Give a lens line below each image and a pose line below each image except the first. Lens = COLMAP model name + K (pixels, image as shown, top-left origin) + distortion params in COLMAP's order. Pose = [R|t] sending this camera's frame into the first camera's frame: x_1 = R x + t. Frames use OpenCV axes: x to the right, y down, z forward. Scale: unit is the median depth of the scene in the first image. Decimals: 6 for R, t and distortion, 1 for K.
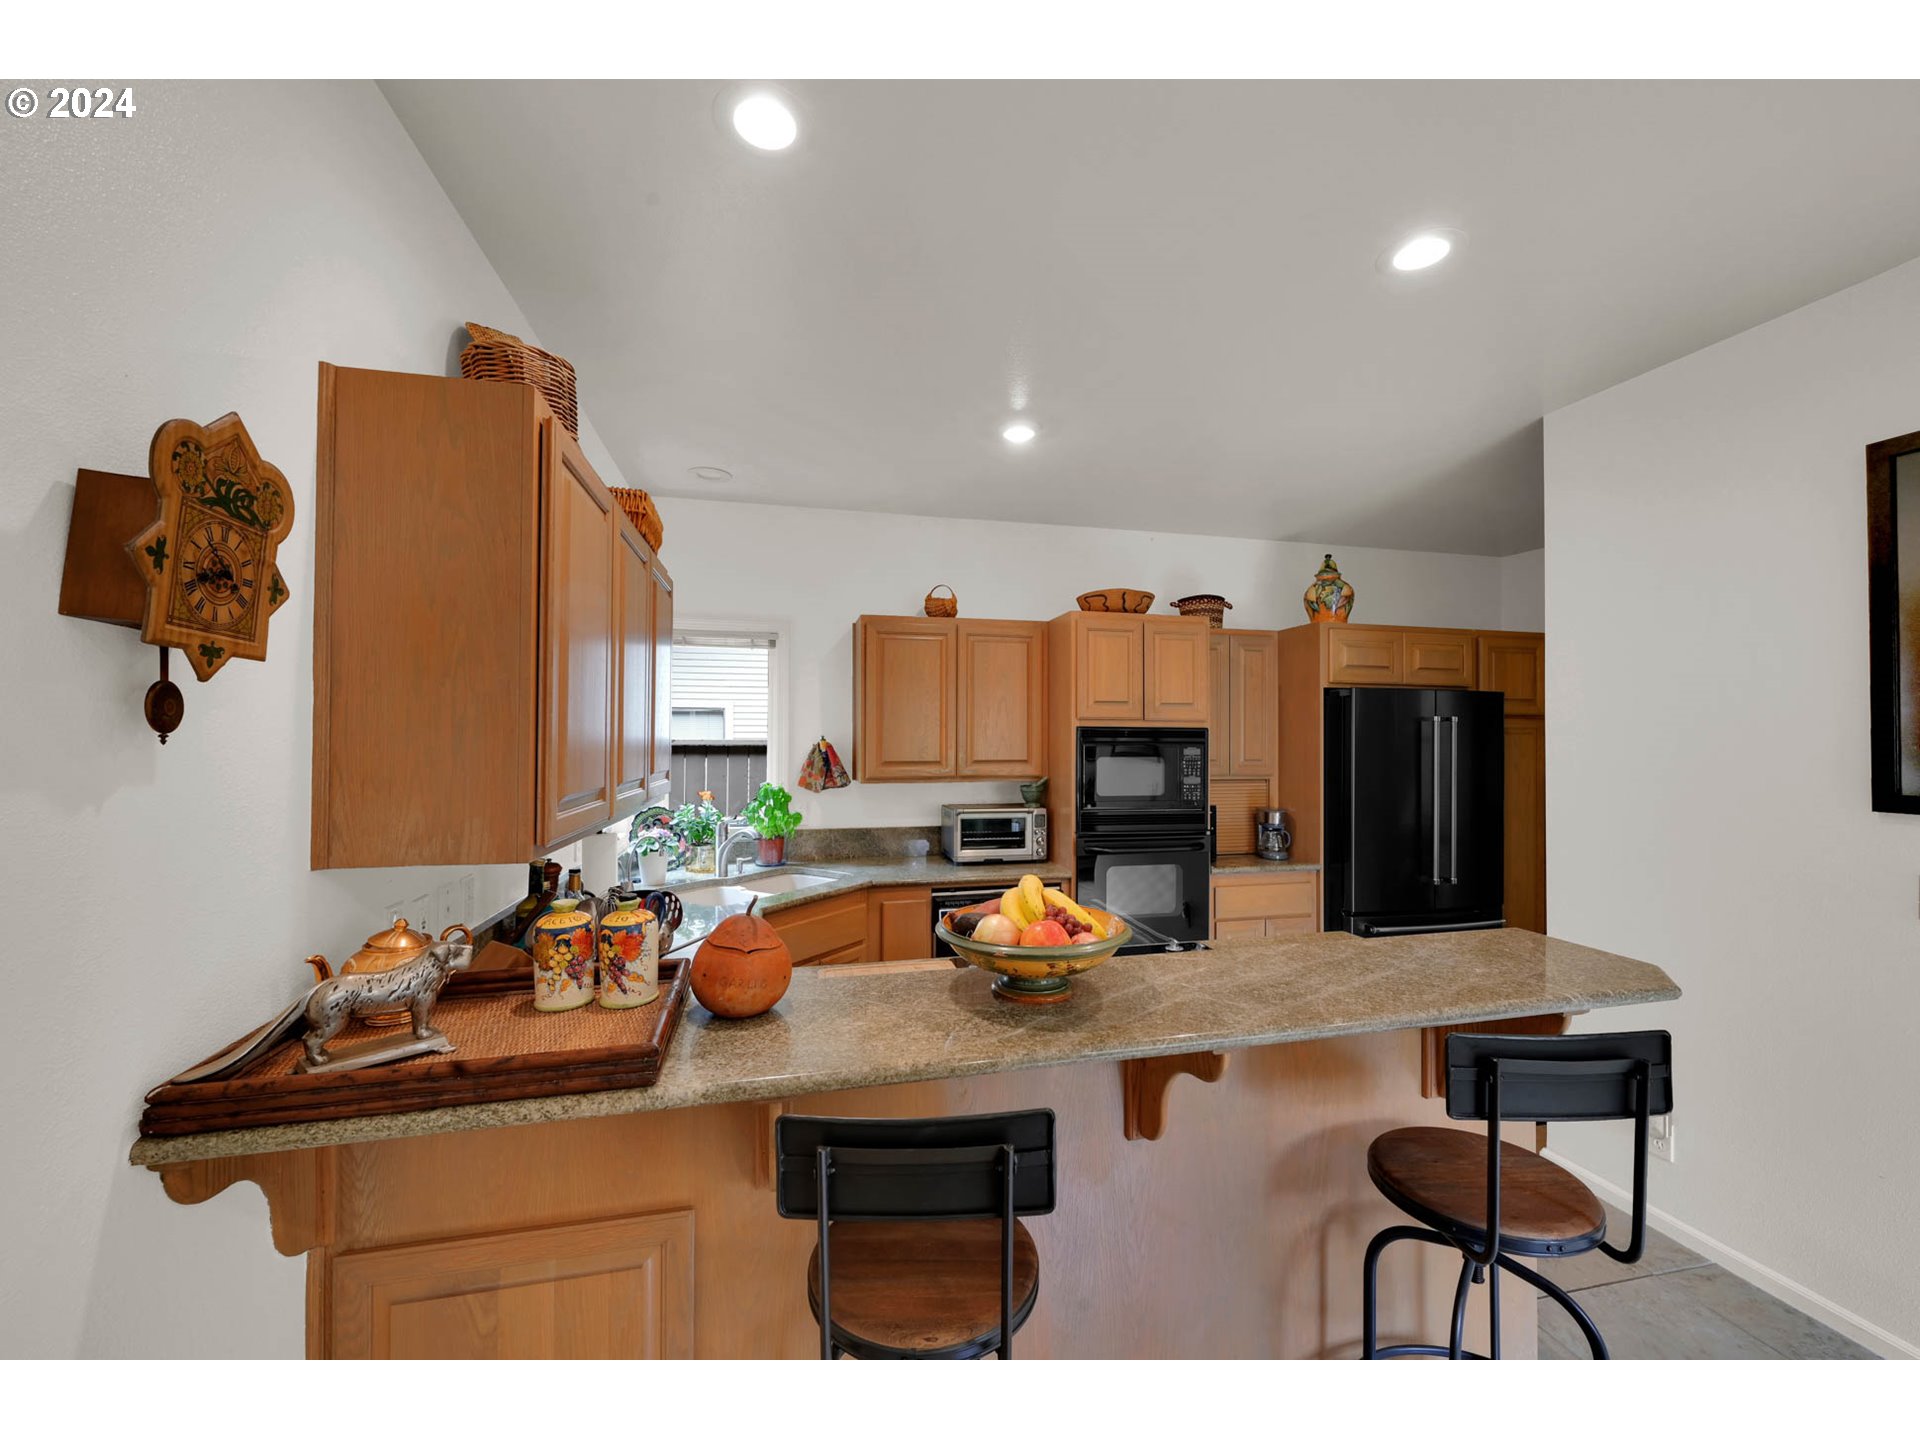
lens RADIAL K [[775.4, 0, 962.8], [0, 775.4, 737.3], [0, 0, 1]] dist [0.000268, -0.000097]
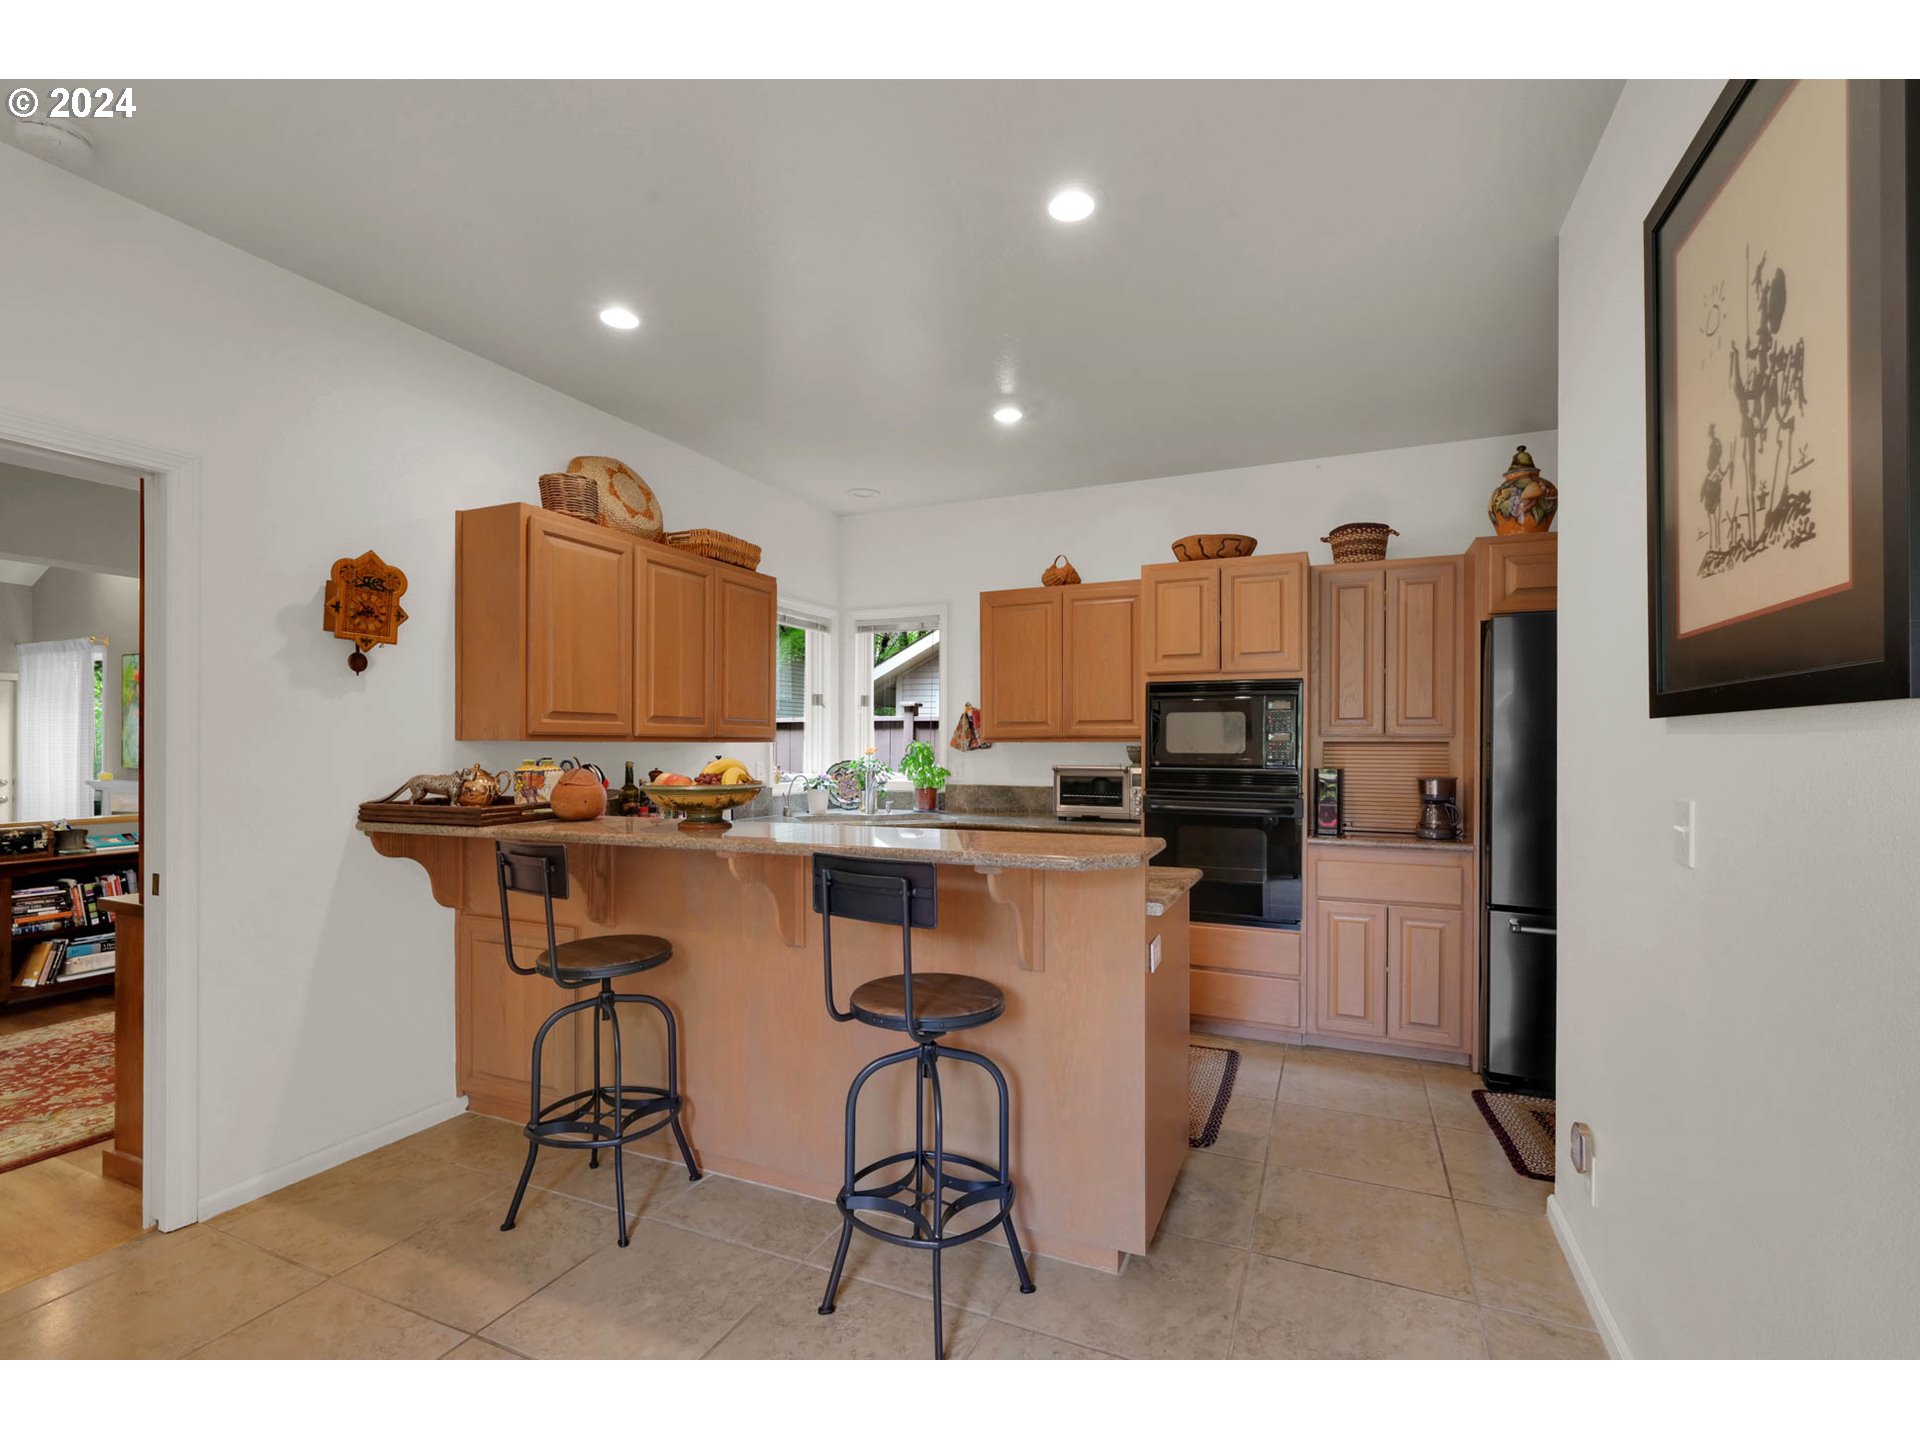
lens RADIAL K [[899.4, 0, 952.8], [0, 899.4, 749.5], [0, 0, 1]] dist [0.000006, 0.000016]
pose [[0.786298, 0.000077, -0.617848, 0.638397], [0.002657, 0.999990, 0.003506, 0.065157], [0.617842, -0.004399, 0.786290, -0.050228]]
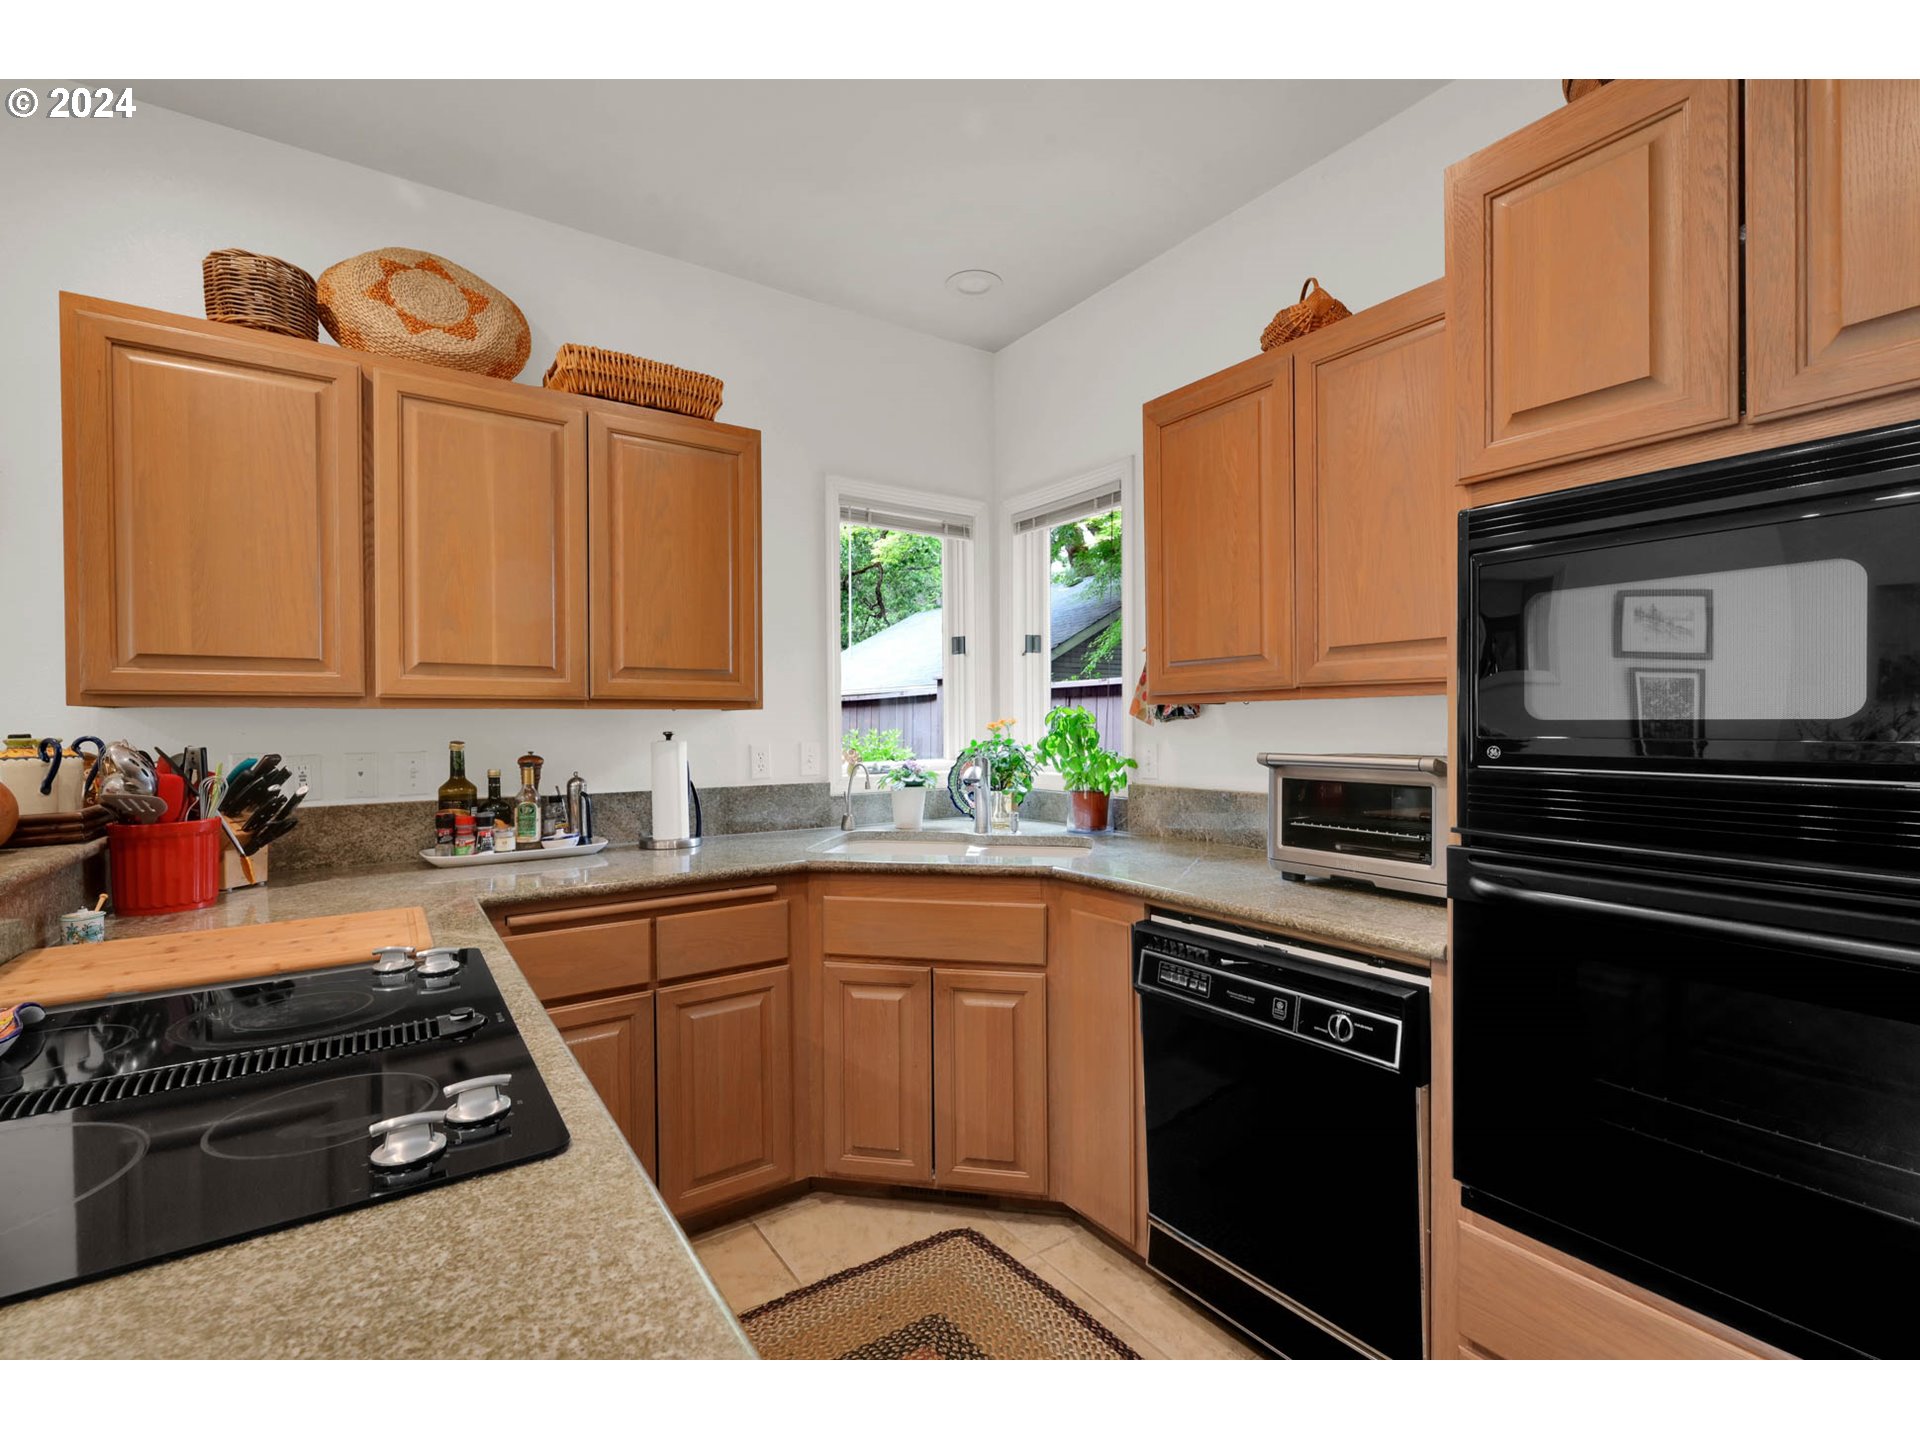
lens RADIAL K [[869.6, 0, 940.4], [0, 869.6, 725.9], [0, 0, 1]] dist [-0.001084, -0.000516]
pose [[0.347920, -0.004195, -0.937515, 0.404627], [0.008906, 0.999960, -0.001169, 0.074164], [0.937482, -0.007942, 0.347943, 0.633549]]
